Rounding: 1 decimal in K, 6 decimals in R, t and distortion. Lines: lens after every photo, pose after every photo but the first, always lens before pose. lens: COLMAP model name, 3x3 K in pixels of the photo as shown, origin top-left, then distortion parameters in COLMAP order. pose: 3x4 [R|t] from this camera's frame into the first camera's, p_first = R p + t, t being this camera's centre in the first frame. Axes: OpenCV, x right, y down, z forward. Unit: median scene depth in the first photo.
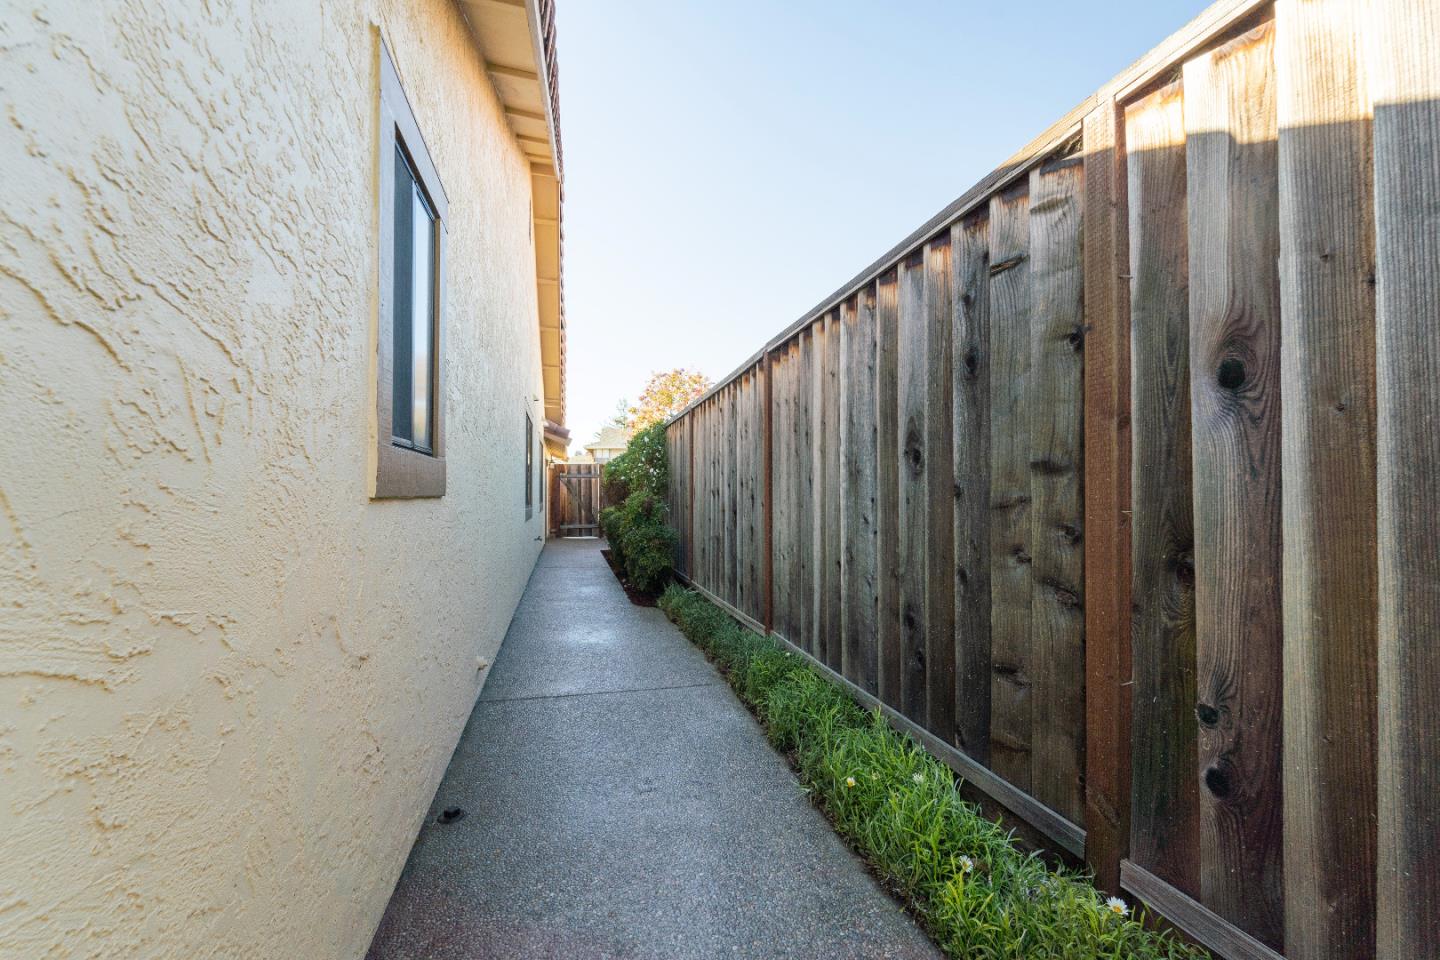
lens RADIAL K [[579.0, 0, 713.0], [0, 579.0, 481.2], [0, 0, 1]] dist [-0.013018, 0.000821]
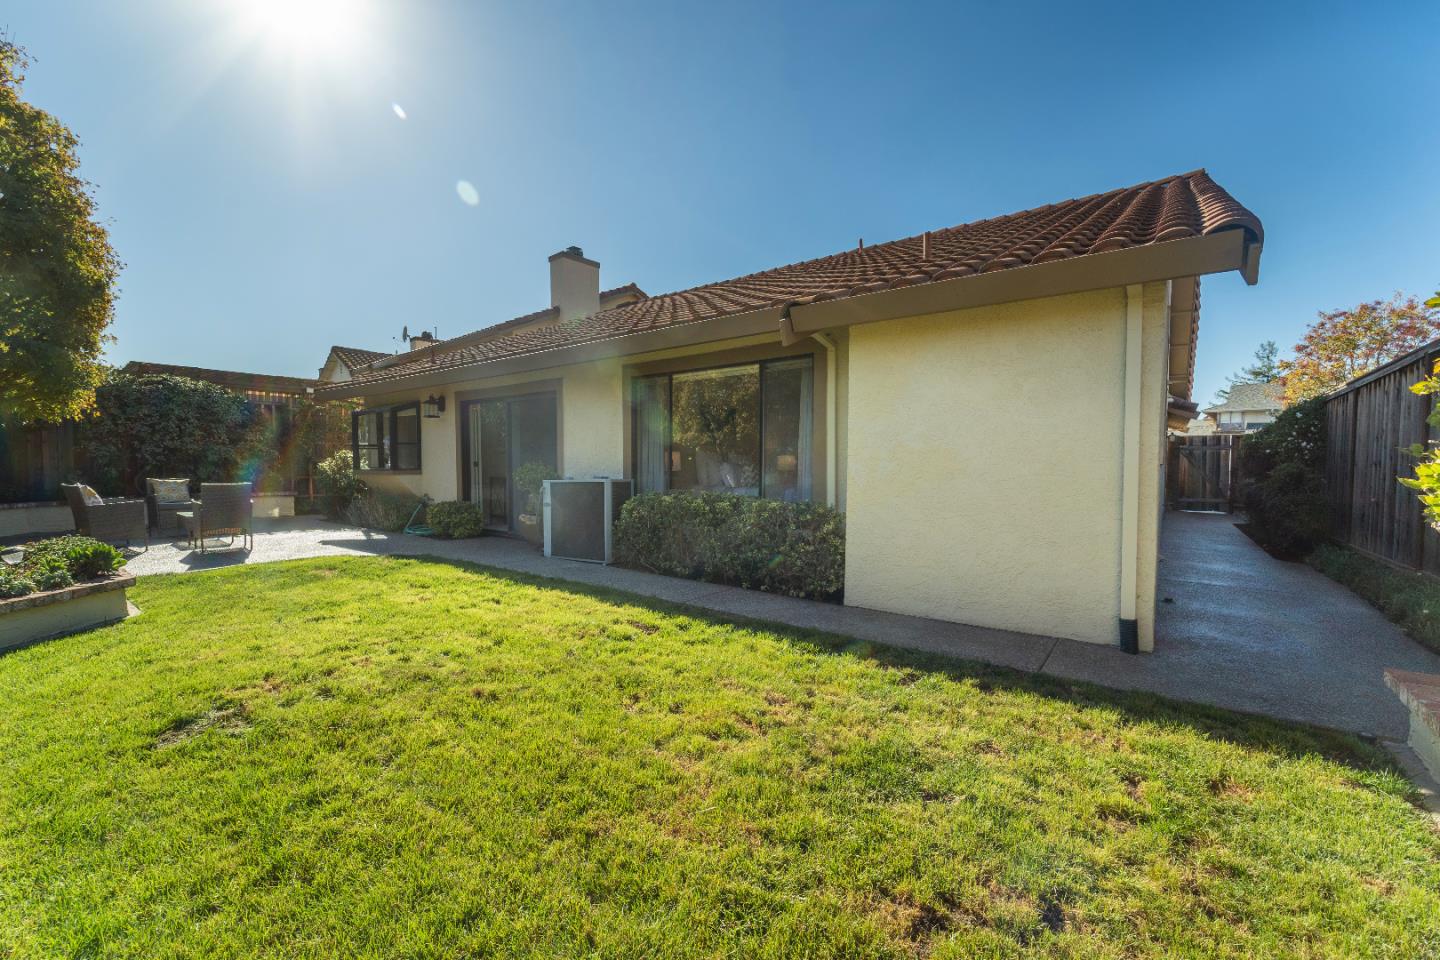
lens RADIAL K [[579.0, 0, 710.0], [0, 579.0, 488.4], [0, 0, 1]] dist [-0.013018, 0.000821]
pose [[0.604804, 0.038580, -0.795439, 0.065713], [0.009248, 0.998418, 0.055457, -0.004235], [0.796321, -0.040897, 0.603491, -0.468648]]
